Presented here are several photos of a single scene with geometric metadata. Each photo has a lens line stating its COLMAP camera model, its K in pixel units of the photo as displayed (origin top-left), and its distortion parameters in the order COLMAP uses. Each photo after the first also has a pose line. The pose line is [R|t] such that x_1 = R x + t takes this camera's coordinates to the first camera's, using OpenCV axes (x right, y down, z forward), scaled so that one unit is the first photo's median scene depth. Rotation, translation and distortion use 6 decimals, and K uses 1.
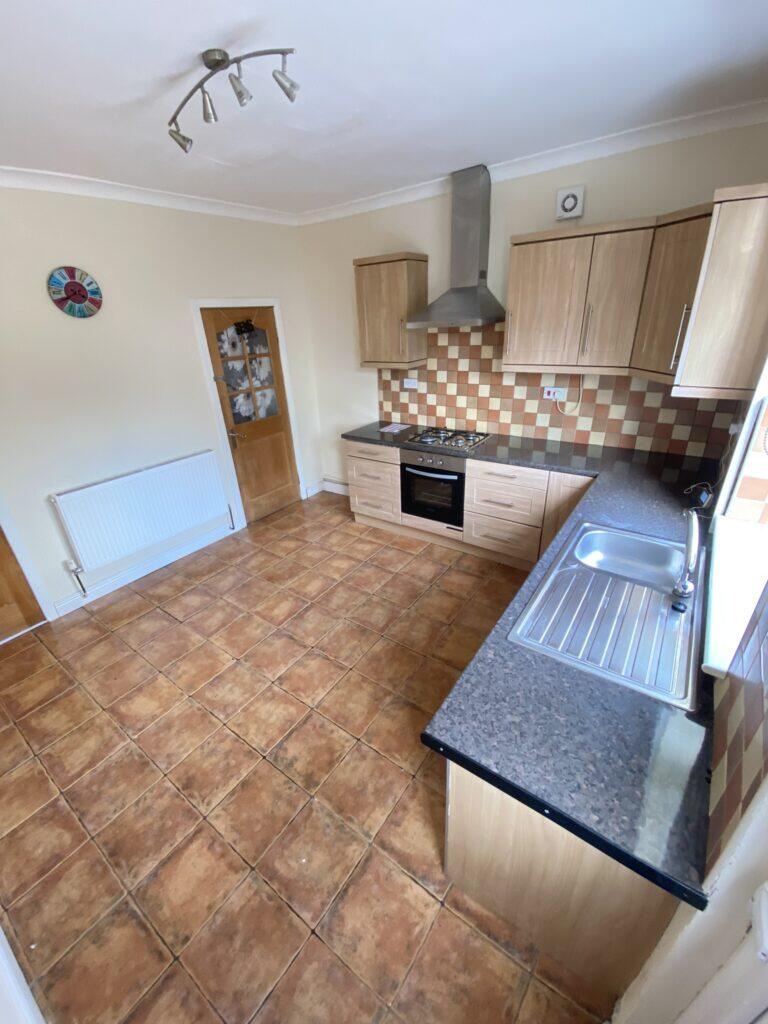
lens RADIAL K [[409.3, 0, 384.0], [0, 409.3, 512.0], [0, 0, 1]] dist [0.026659, -0.023302]
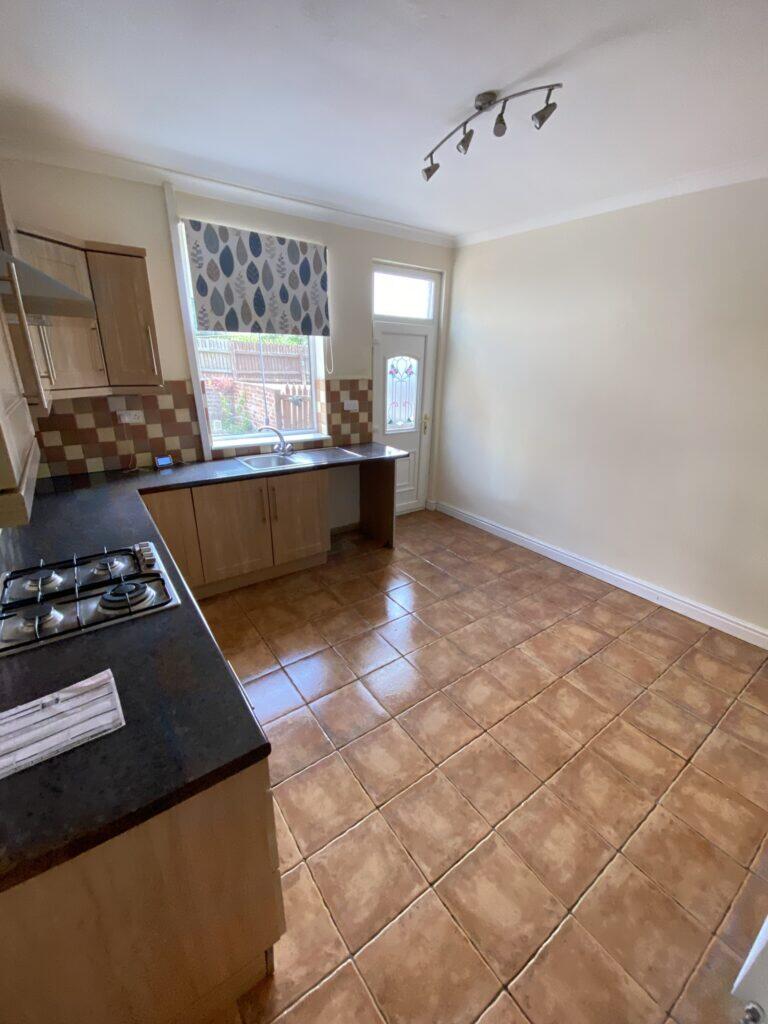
lens RADIAL K [[409.3, 0, 384.0], [0, 409.3, 512.0], [0, 0, 1]] dist [0.026659, -0.023302]
pose [[-0.949289, -0.079528, 0.304181, -0.319458], [0.162262, 0.704753, 0.690648, -0.612912], [-0.269298, 0.704981, -0.656110, 1.463455]]
